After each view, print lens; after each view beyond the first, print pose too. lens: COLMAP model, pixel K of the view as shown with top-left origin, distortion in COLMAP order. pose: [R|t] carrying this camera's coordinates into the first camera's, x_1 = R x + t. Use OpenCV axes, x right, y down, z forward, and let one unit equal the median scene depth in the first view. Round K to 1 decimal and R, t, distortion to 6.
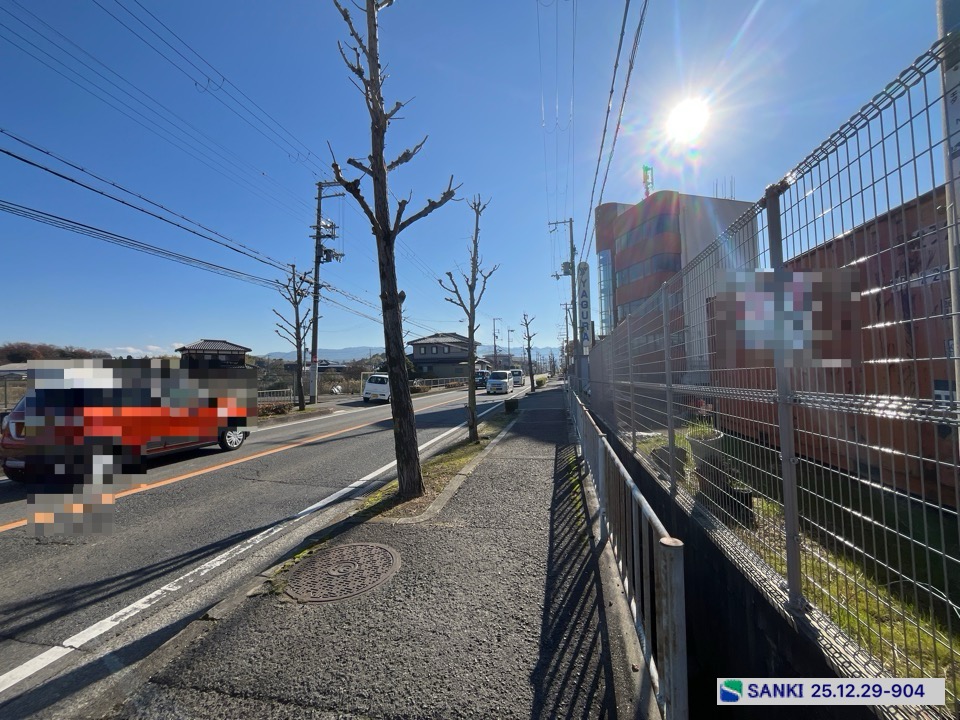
lens RADIAL K [[389.1, 0, 477.3], [0, 389.1, 362.6], [0, 0, 1]] dist [-0.002929, -0.000183]
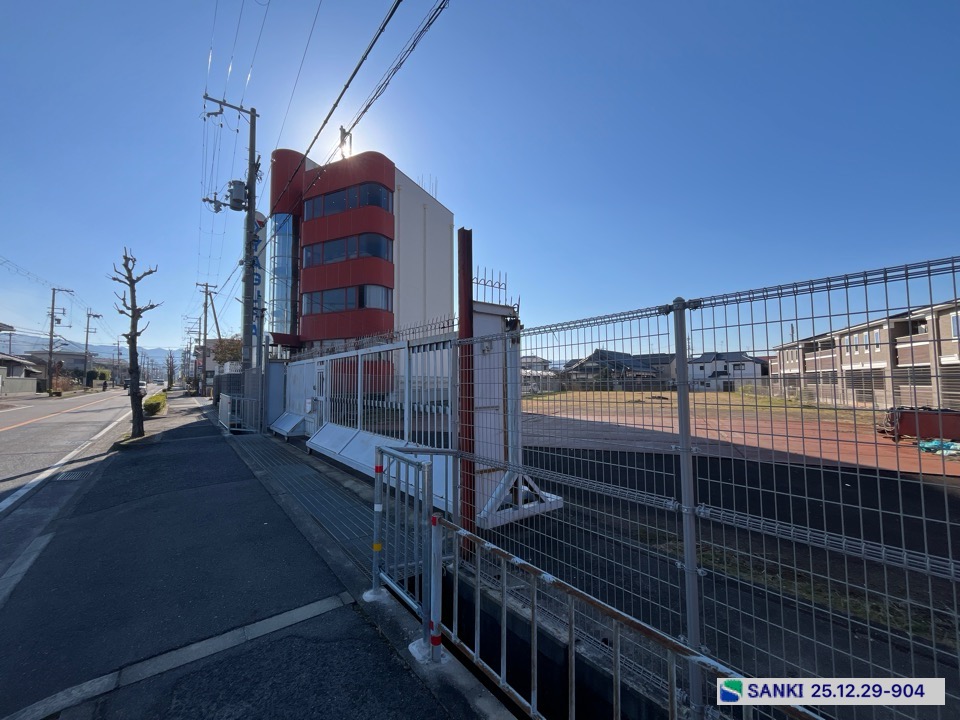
lens RADIAL K [[389.1, 0, 477.9], [0, 389.1, 361.7], [0, 0, 1]] dist [-0.002929, -0.000183]
pose [[0.645631, 0.061439, 0.761174, 0.354907], [-0.038192, 0.998109, -0.048169, -0.009887], [-0.762694, 0.002028, 0.646757, 2.859055]]
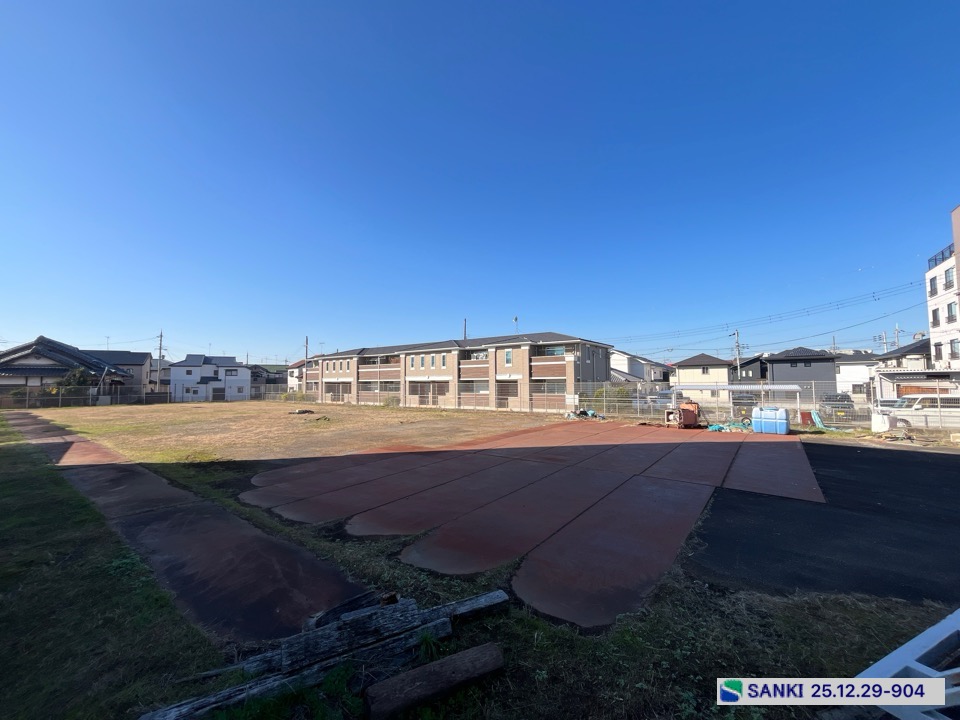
lens RADIAL K [[389.1, 0, 477.2], [0, 389.1, 360.4], [0, 0, 1]] dist [-0.002929, -0.000183]
pose [[-0.599831, 0.073493, 0.796744, 1.746276], [-0.007305, 0.995228, -0.097301, -0.047708], [-0.800093, -0.064185, -0.596432, 6.865854]]
